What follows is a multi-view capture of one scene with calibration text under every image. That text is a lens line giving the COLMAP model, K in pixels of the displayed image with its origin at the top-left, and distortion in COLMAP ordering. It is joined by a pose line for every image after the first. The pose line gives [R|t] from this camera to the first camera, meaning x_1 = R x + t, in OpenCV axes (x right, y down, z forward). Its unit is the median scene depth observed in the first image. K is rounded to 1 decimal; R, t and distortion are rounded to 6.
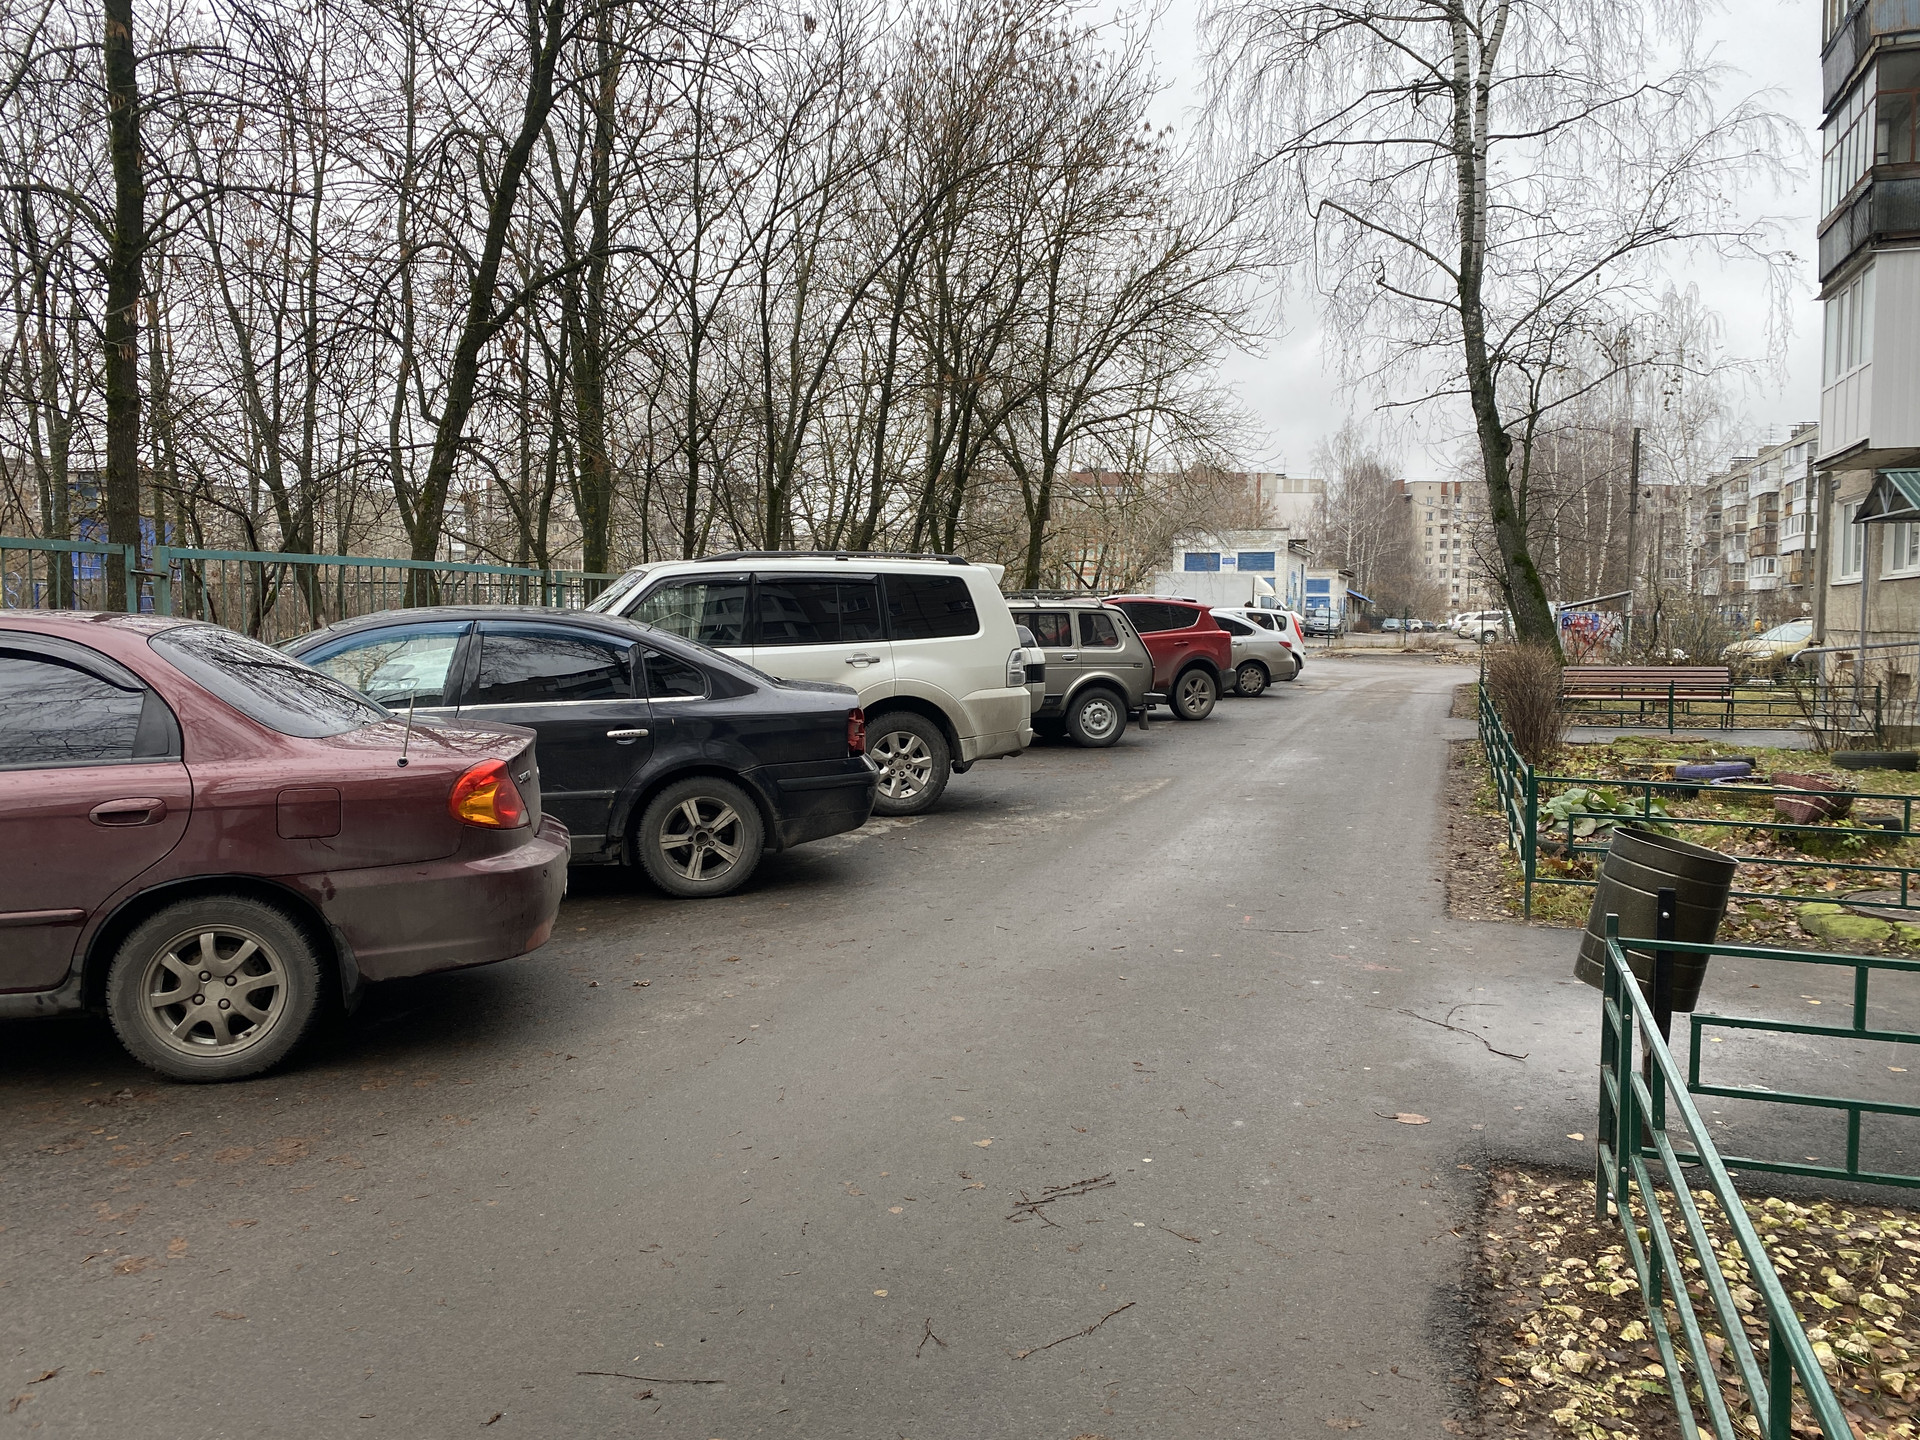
lens RADIAL K [[1464.6, 0, 959.1], [0, 1464.6, 670.9], [0, 0, 1]] dist [0.028839, -0.024598]
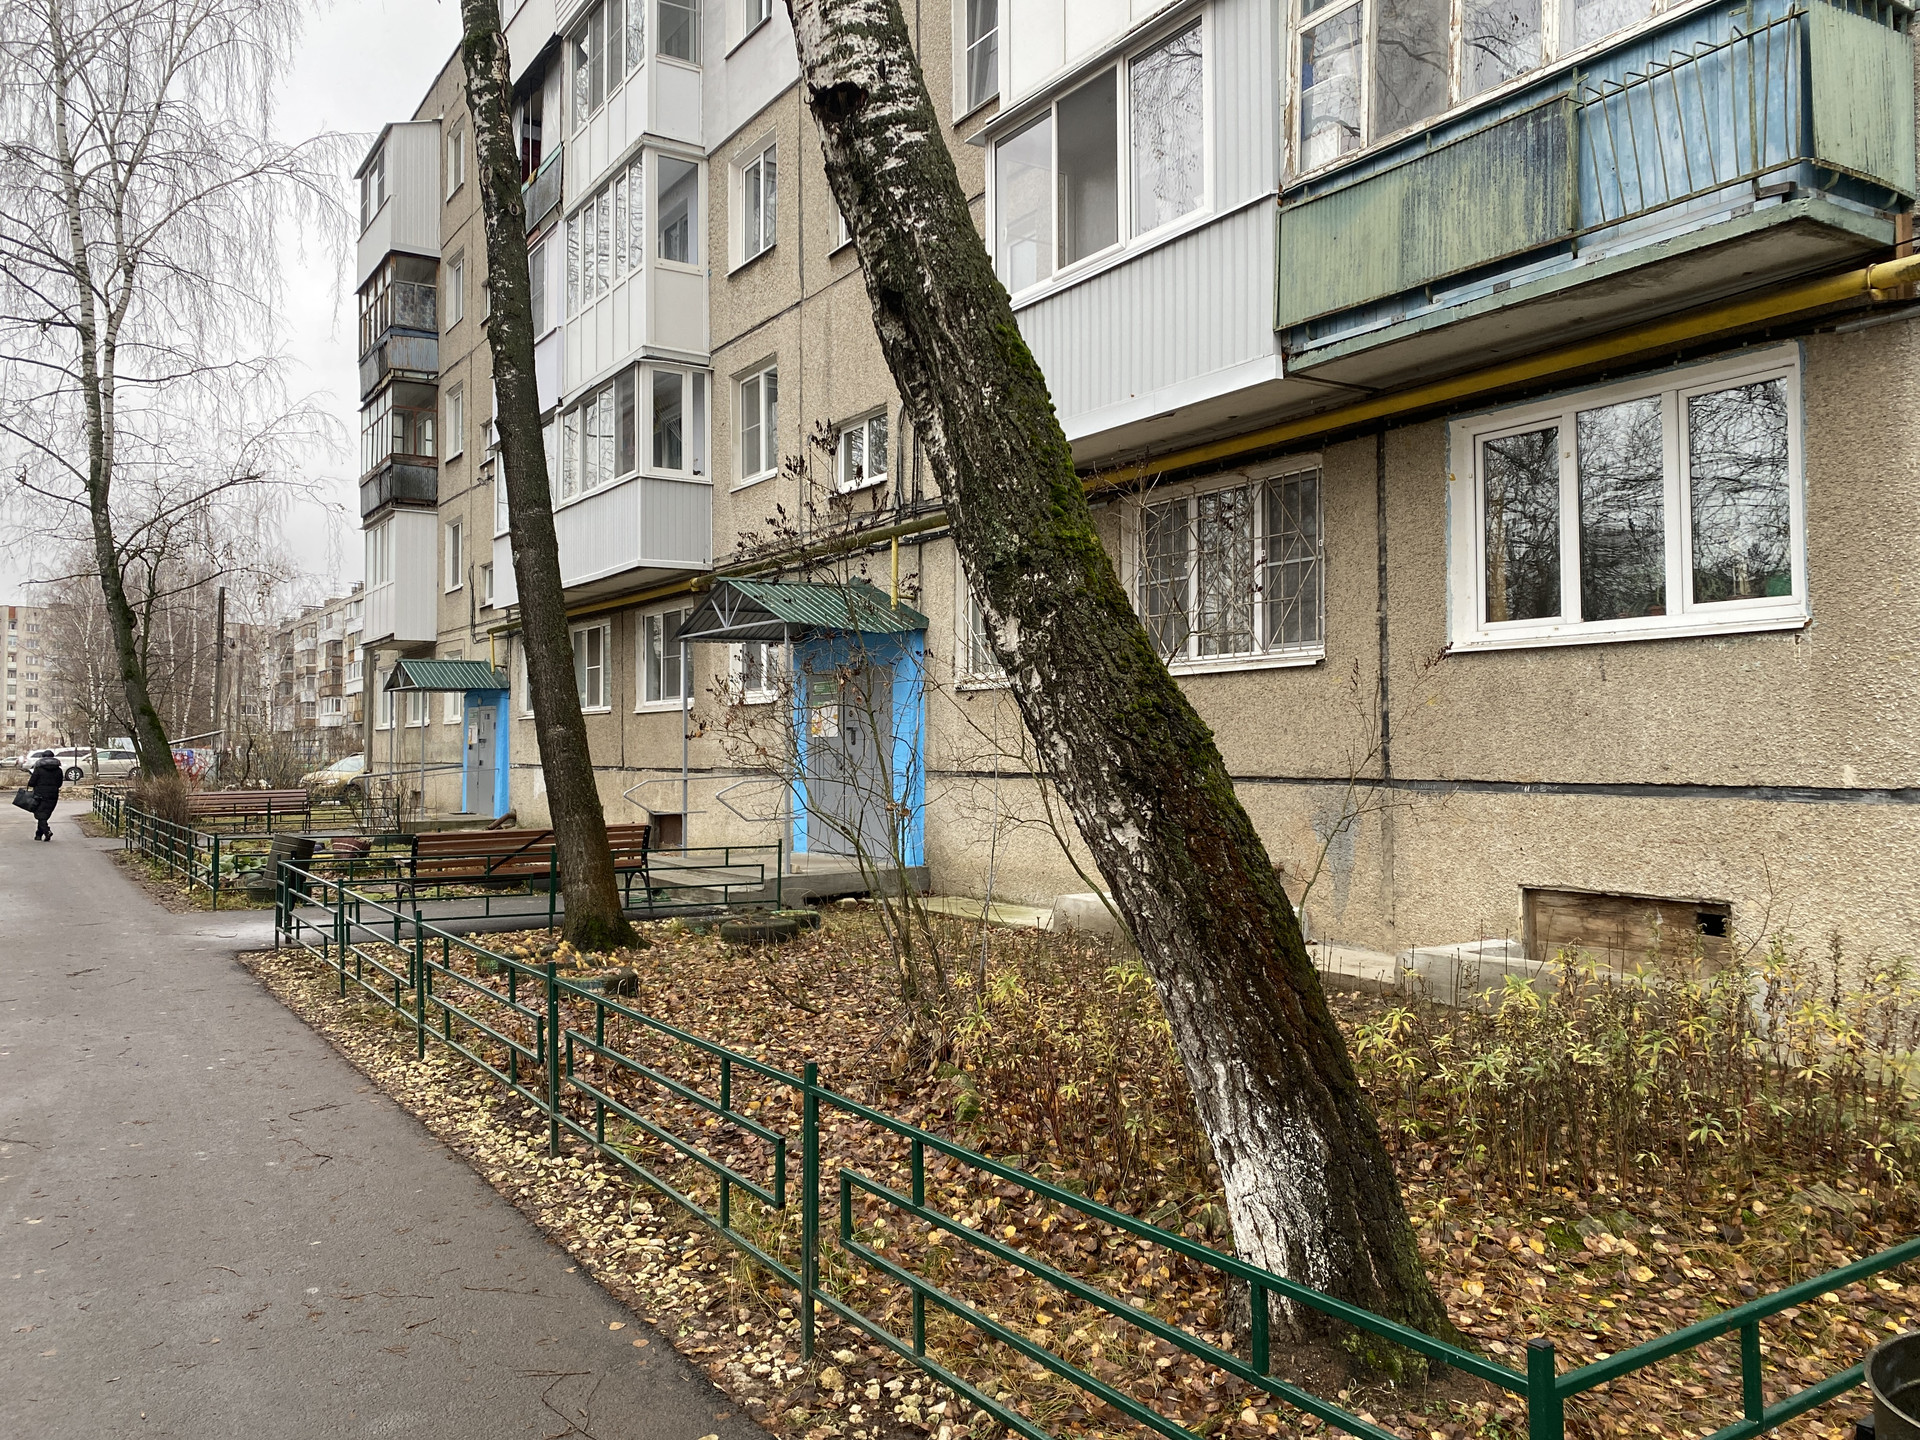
lens RADIAL K [[1464.6, 0, 949.3], [0, 1464.6, 711.0], [0, 0, 1]] dist [0.028839, -0.024598]
pose [[0.624853, 0.009767, 0.780682, -0.169729], [0.039675, 0.998233, -0.044245, 0.007839], [-0.779734, 0.058620, 0.623361, -0.317419]]
